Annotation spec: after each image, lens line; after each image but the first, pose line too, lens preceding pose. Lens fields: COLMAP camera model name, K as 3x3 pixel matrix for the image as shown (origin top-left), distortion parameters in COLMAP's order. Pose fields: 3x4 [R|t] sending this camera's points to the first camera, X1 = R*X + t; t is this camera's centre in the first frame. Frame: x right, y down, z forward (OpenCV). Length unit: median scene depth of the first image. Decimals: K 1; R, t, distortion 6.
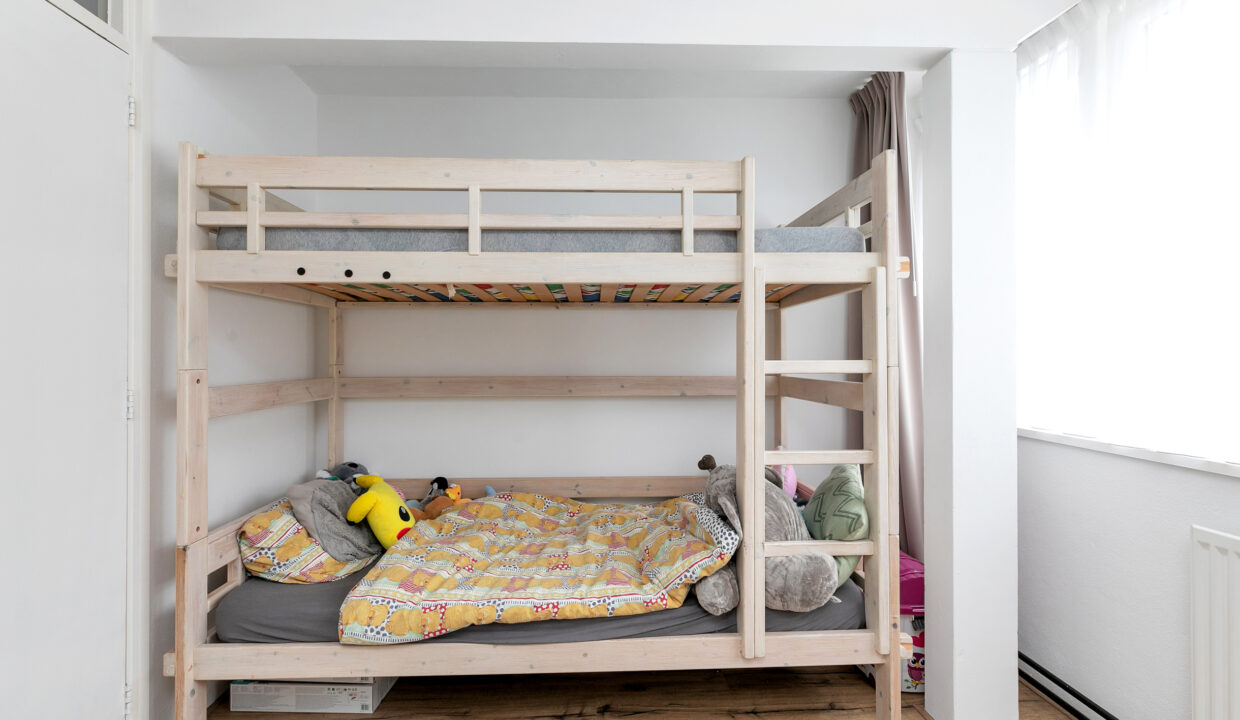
lens RADIAL K [[564.2, 0, 628.7], [0, 564.2, 351.3], [0, 0, 1]] dist [-0.000448, -0.000055]
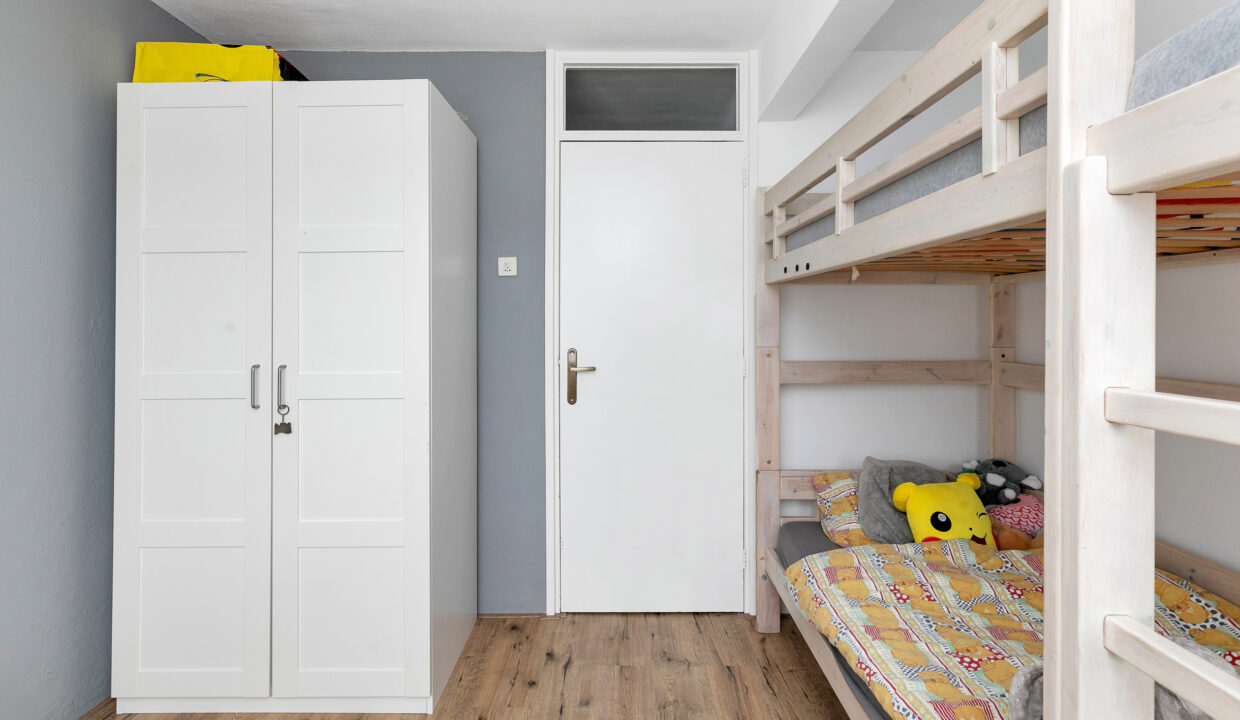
lens RADIAL K [[596.1, 0, 618.3], [0, 596.1, 318.6], [0, 0, 1]] dist [0.000542, 0.000144]
pose [[-0.057938, 0.000202, -0.998320, 0.685085], [0.006269, 0.999980, -0.000162, -0.037504], [0.998300, -0.006268, -0.057938, 0.684327]]
